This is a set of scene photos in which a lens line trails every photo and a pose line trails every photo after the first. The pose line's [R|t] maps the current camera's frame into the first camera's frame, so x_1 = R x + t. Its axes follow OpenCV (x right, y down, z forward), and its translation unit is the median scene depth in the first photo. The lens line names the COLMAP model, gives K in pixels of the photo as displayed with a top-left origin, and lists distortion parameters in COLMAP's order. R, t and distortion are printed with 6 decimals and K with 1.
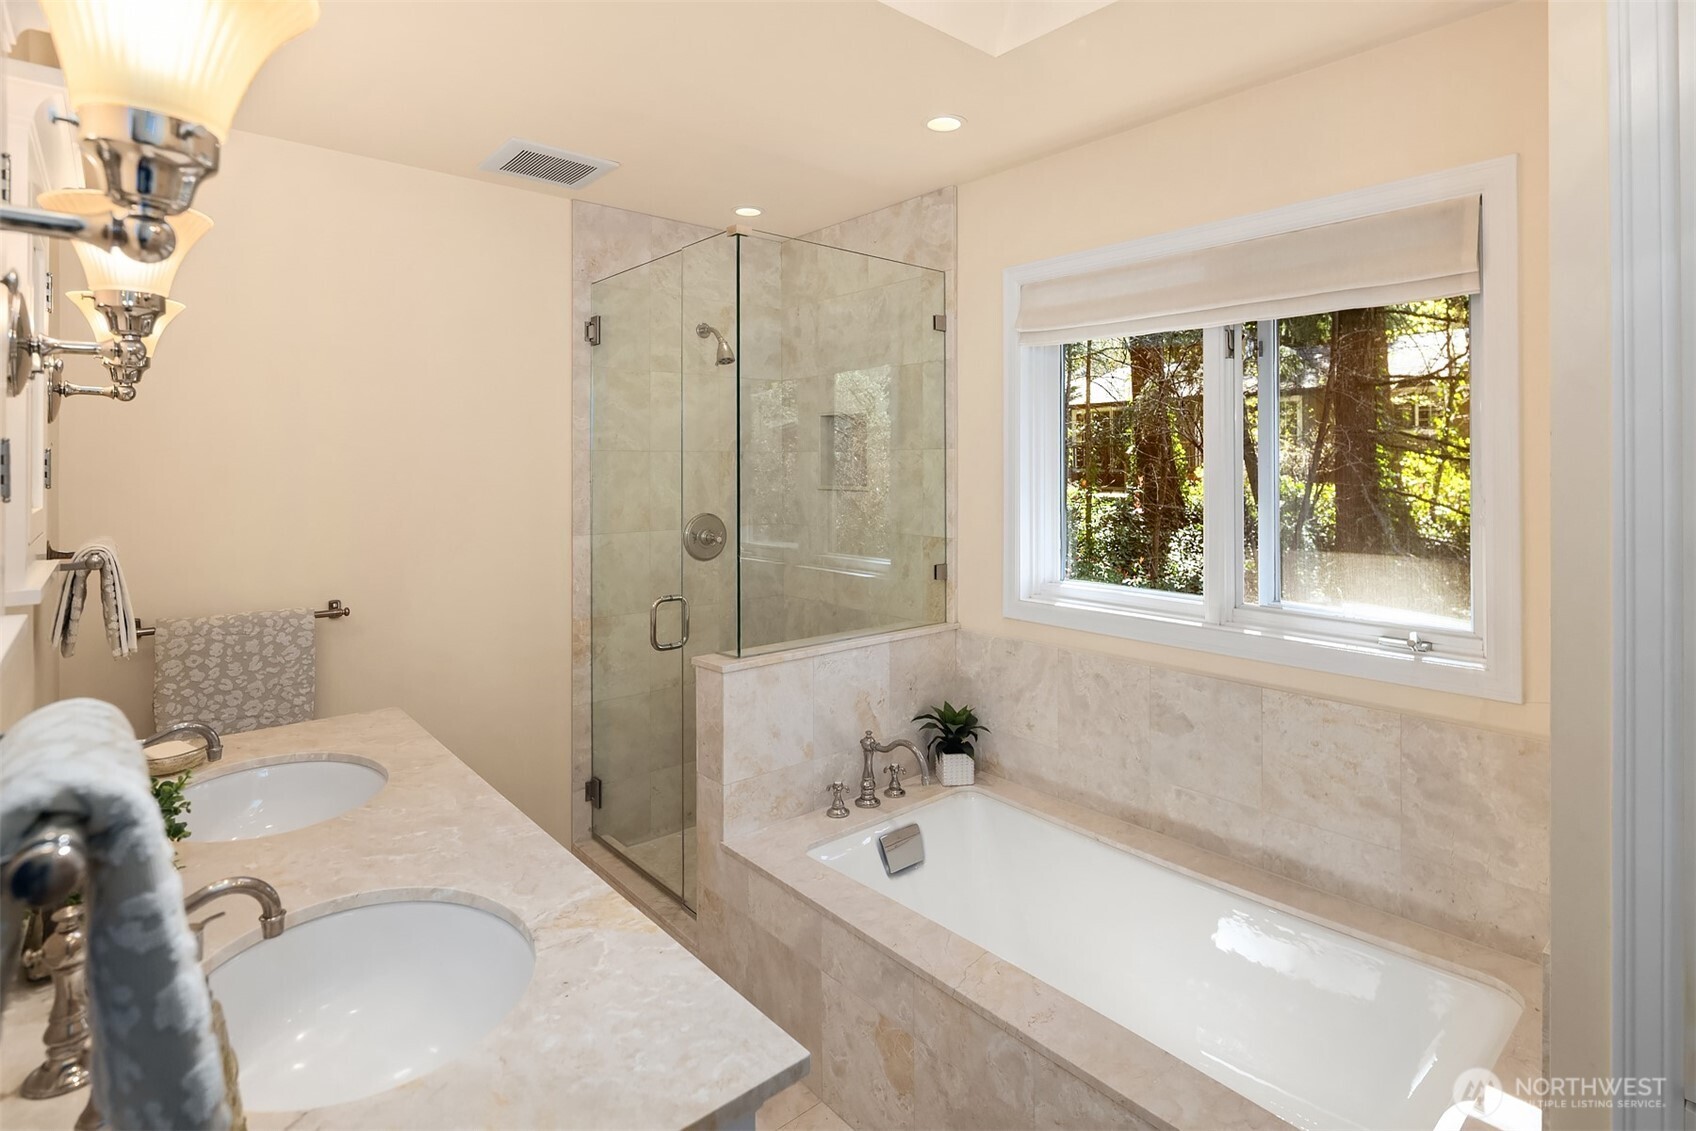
lens RADIAL K [[832.4, 0, 844.2], [0, 832.4, 475.8], [0, 0, 1]] dist [0.014726, 0.000036]
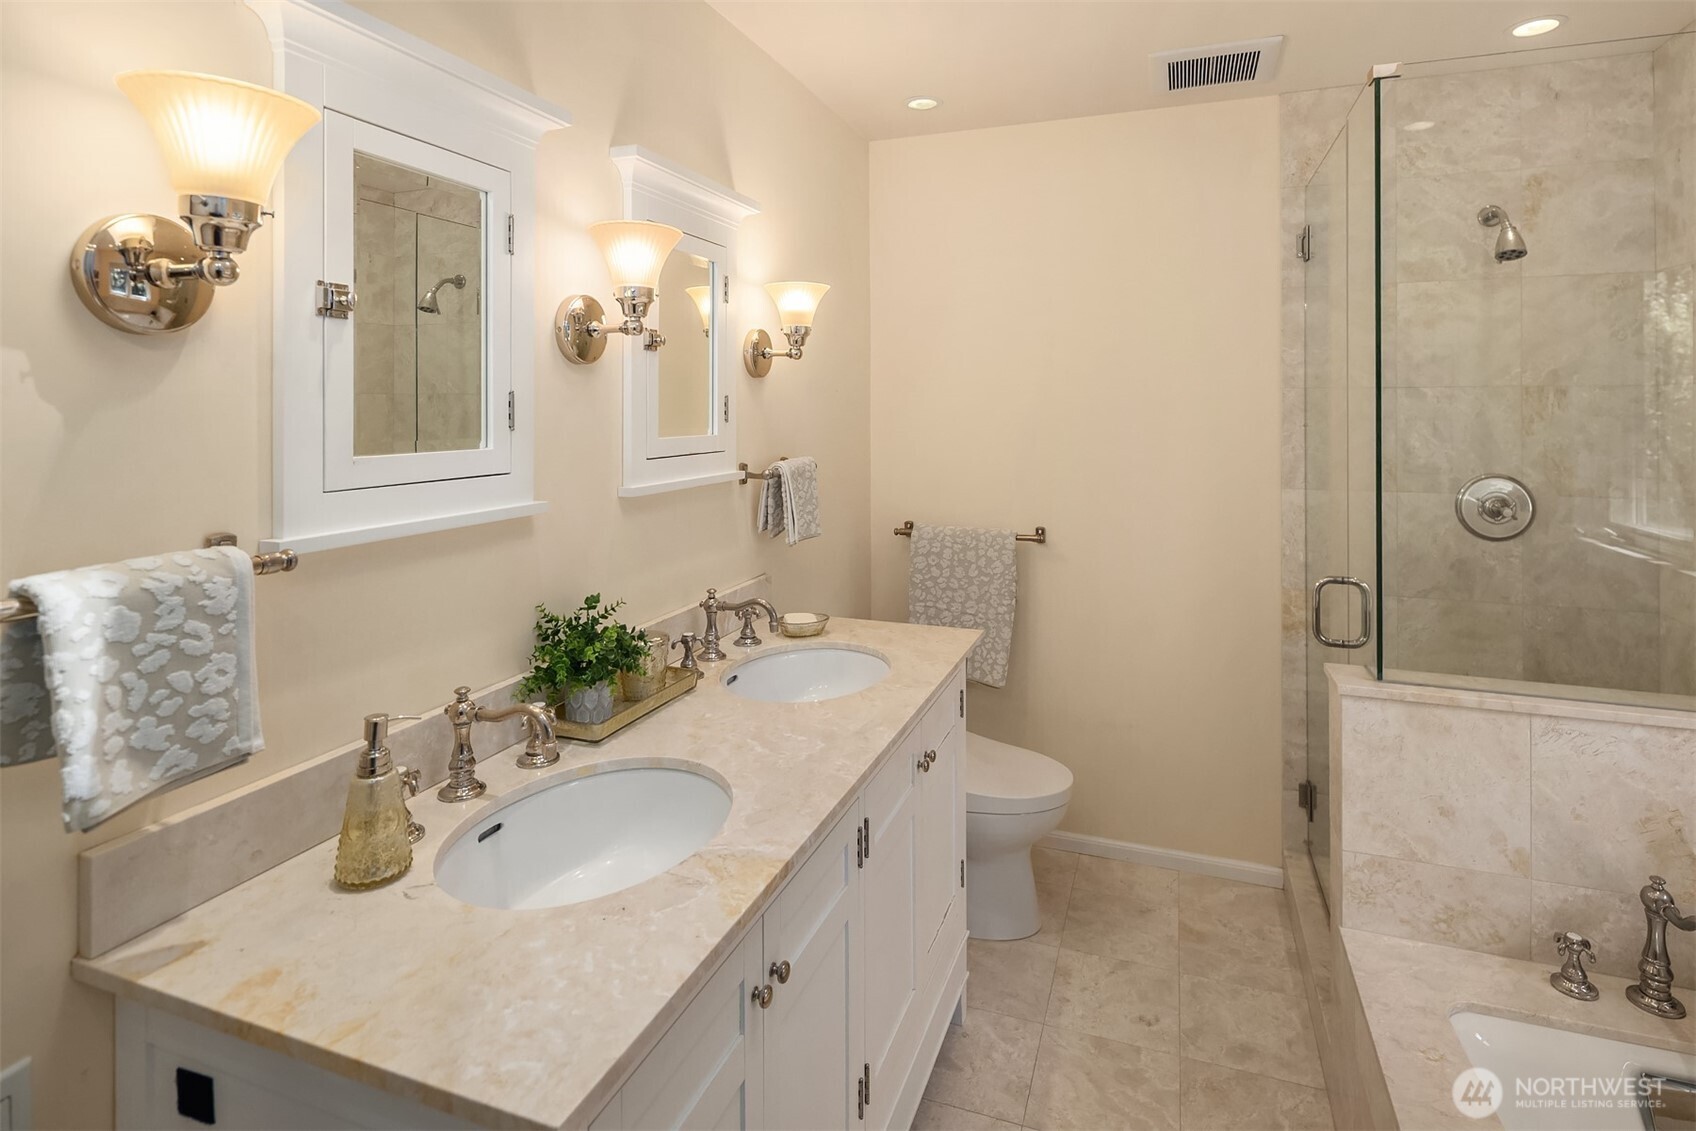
lens RADIAL K [[857.5, 0, 942.3], [0, 857.5, 409.2], [0, 0, 1]] dist [0.002803, 0.000457]
pose [[0.513382, 0.005980, -0.858139, 0.303951], [-0.011019, 0.999939, 0.000377, -0.006692], [0.858089, 0.009263, 0.513417, 0.308064]]
